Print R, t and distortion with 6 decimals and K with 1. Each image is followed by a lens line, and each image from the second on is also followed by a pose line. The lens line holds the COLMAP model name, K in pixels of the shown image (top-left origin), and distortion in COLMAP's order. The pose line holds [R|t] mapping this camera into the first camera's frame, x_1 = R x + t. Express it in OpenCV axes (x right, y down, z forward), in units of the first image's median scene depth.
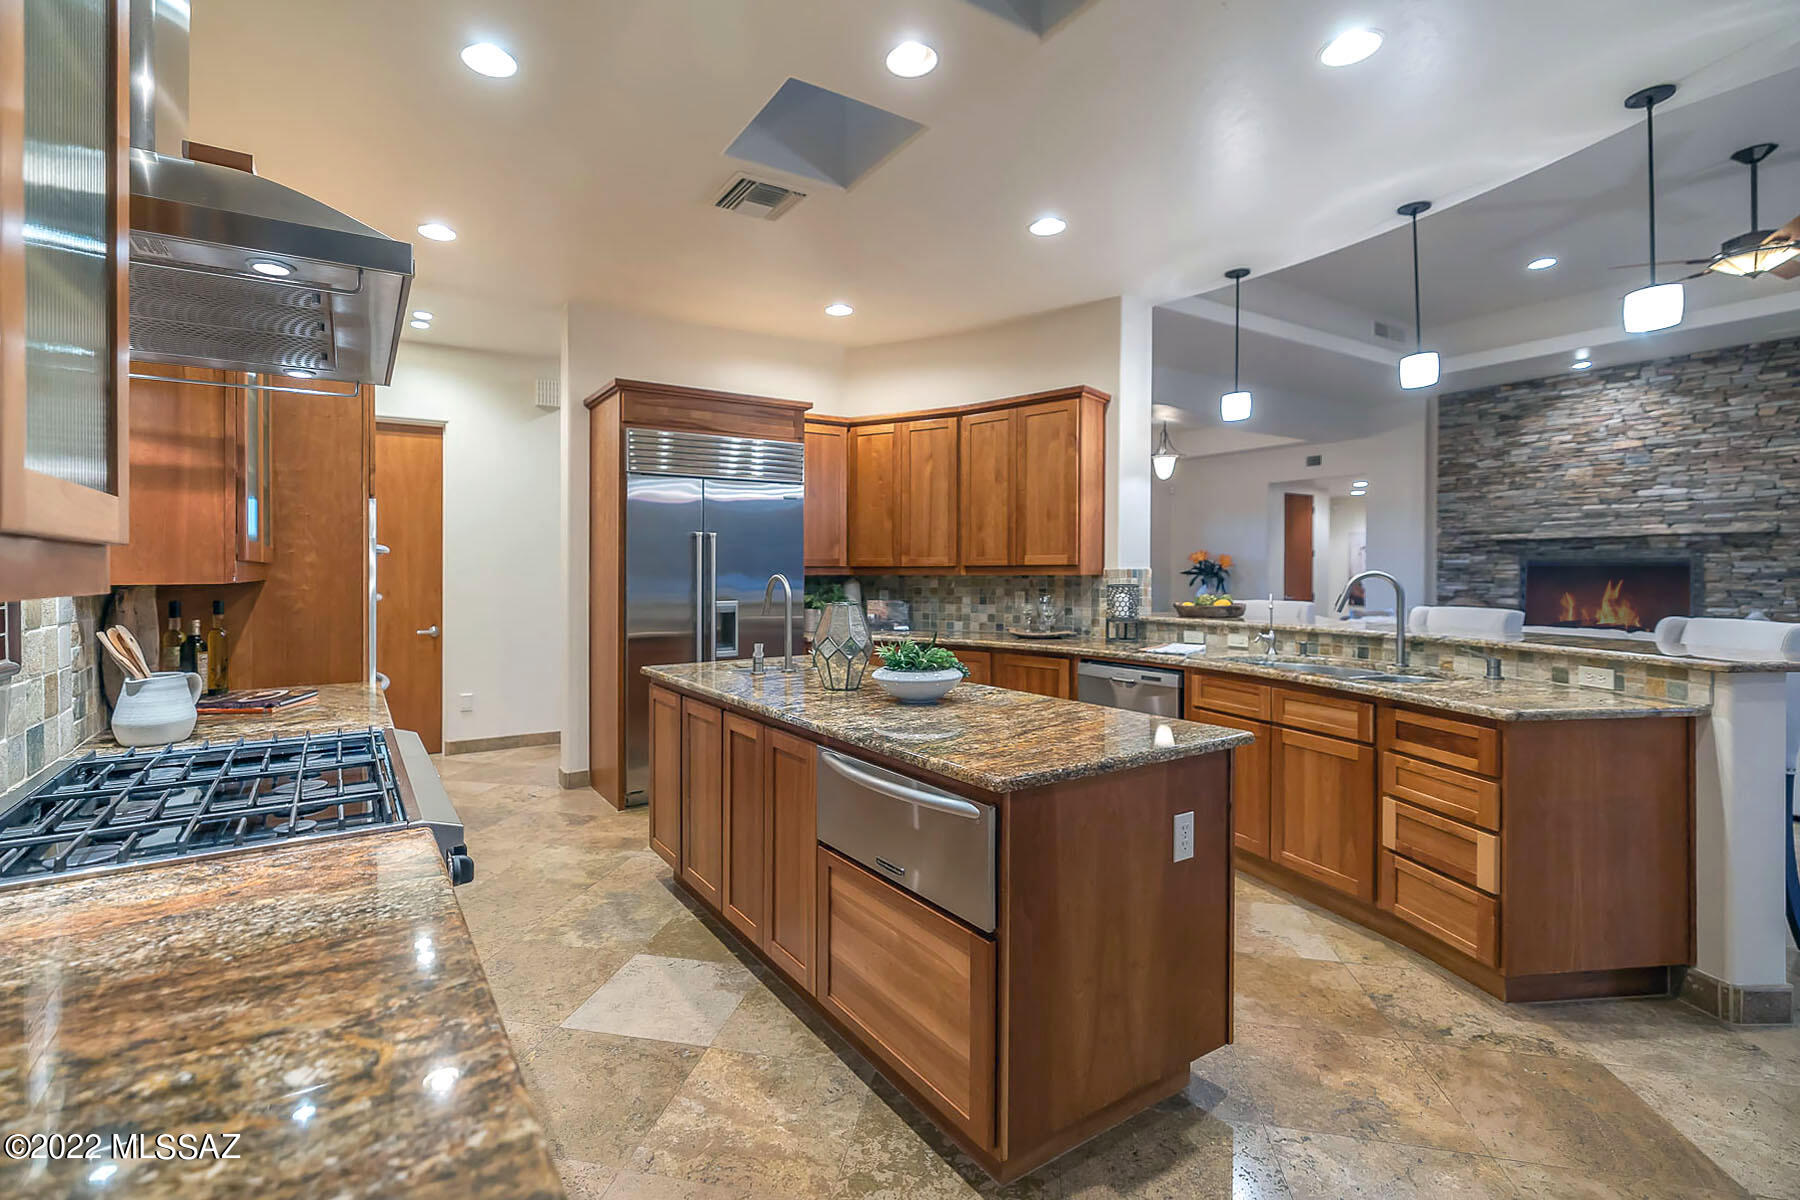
lens RADIAL K [[742.3, 0, 863.5], [0, 742.3, 579.3], [0, 0, 1]] dist [0.013525, -0.000171]
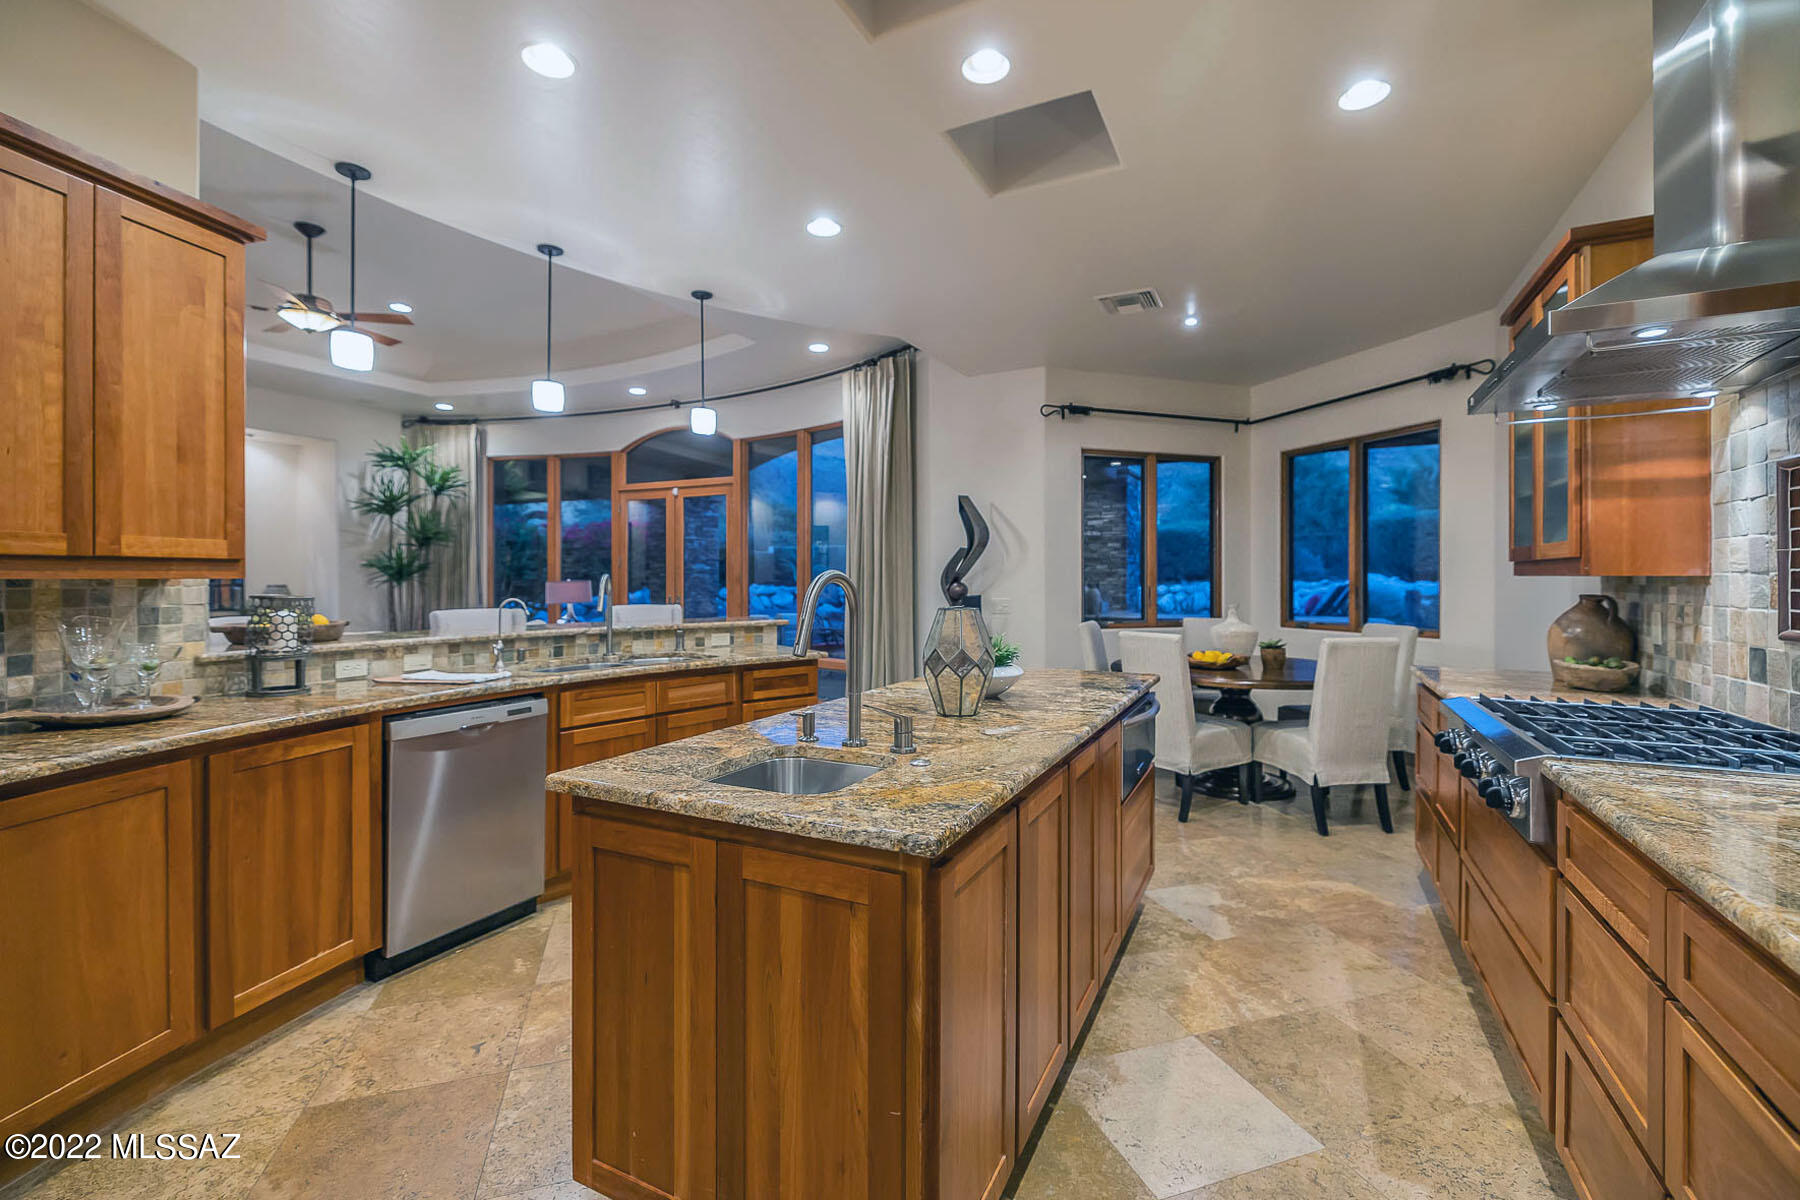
lens RADIAL K [[792.1, 0, 928.3], [0, 792.1, 585.5], [0, 0, 1]] dist [0.002640, -0.001185]
pose [[-0.507442, -0.004938, 0.861672, -0.400382], [0.010615, 0.999872, 0.011981, -0.002284], [-0.861620, 0.015226, -0.507325, 0.777709]]
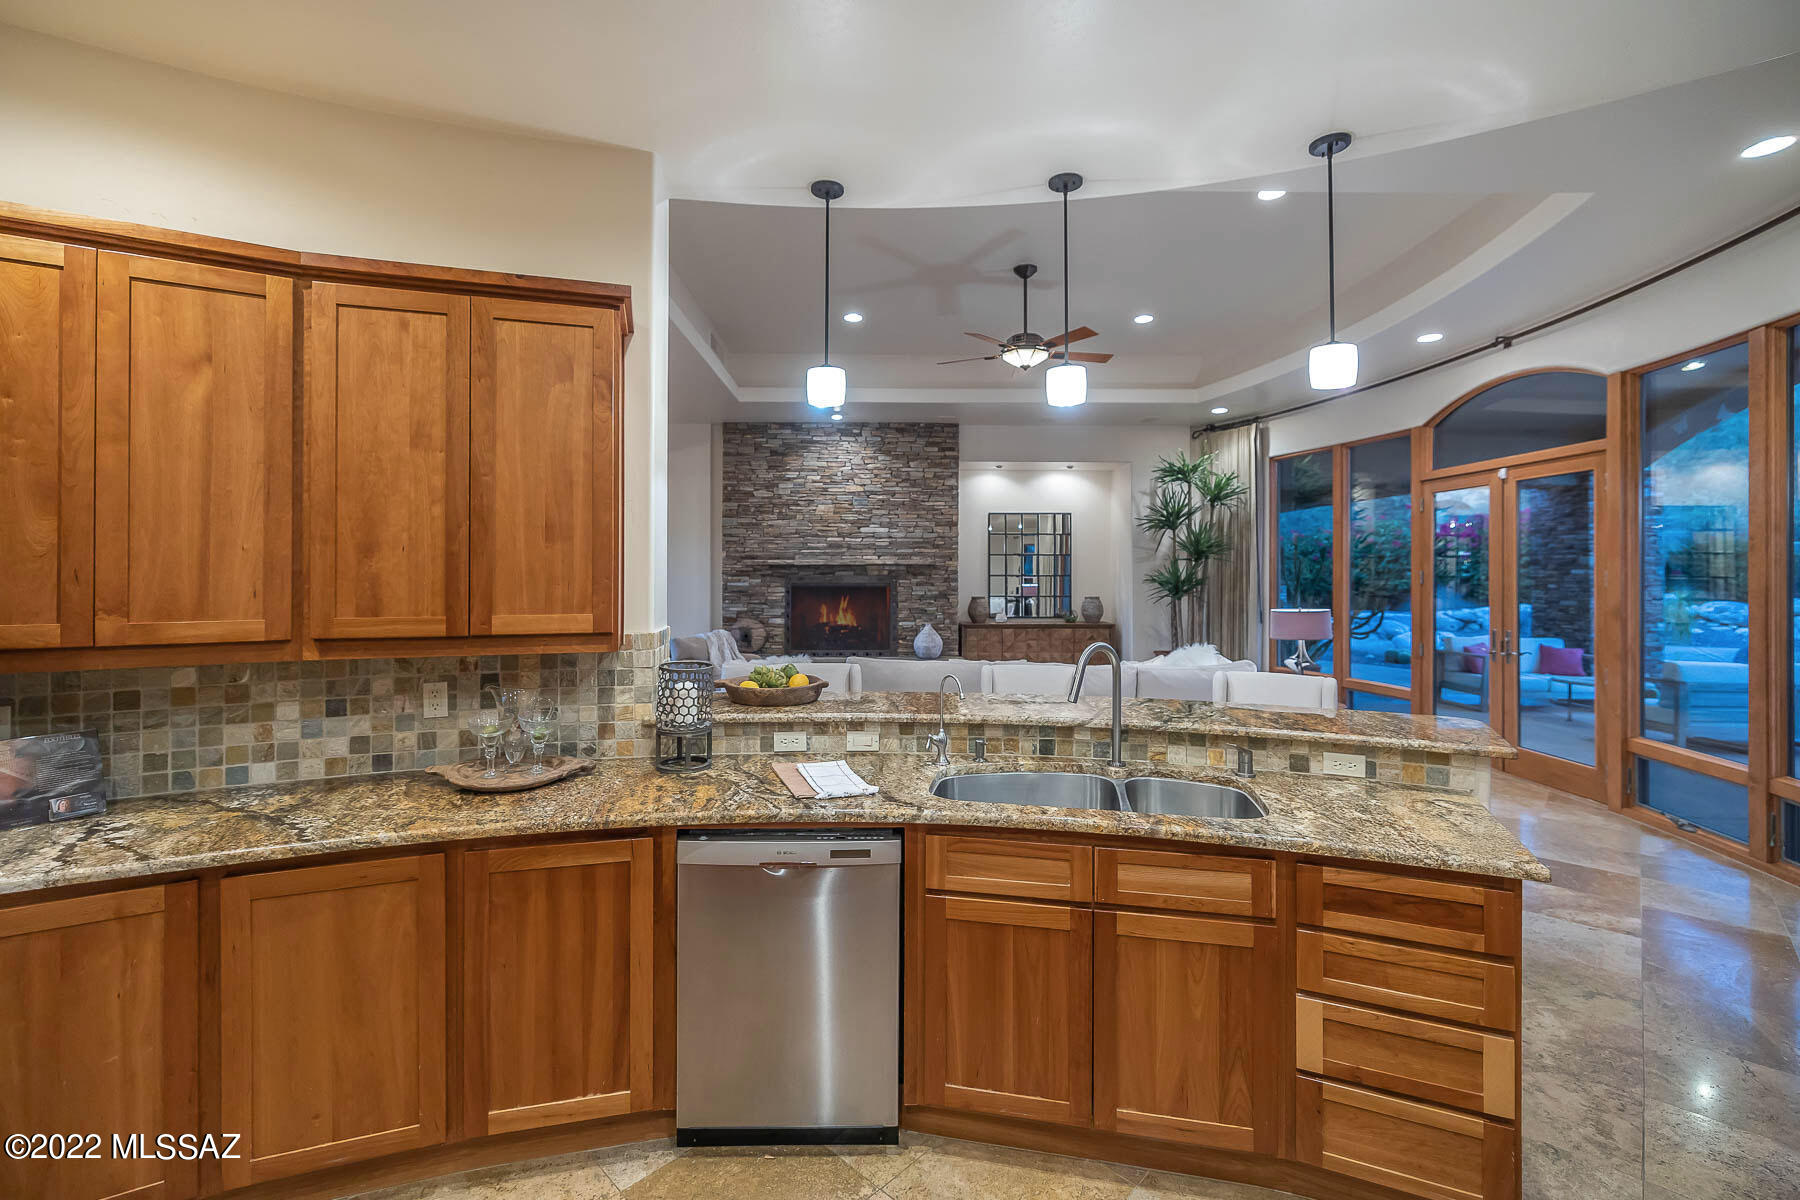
lens RADIAL K [[792.1, 0, 846.3], [0, 792.1, 576.8], [0, 0, 1]] dist [0.002640, -0.001185]
pose [[0.554561, 0.002069, 0.832140, -0.070461], [0.008472, 0.999931, -0.008132, -0.046763], [-0.832100, 0.011560, 0.554506, 0.504323]]
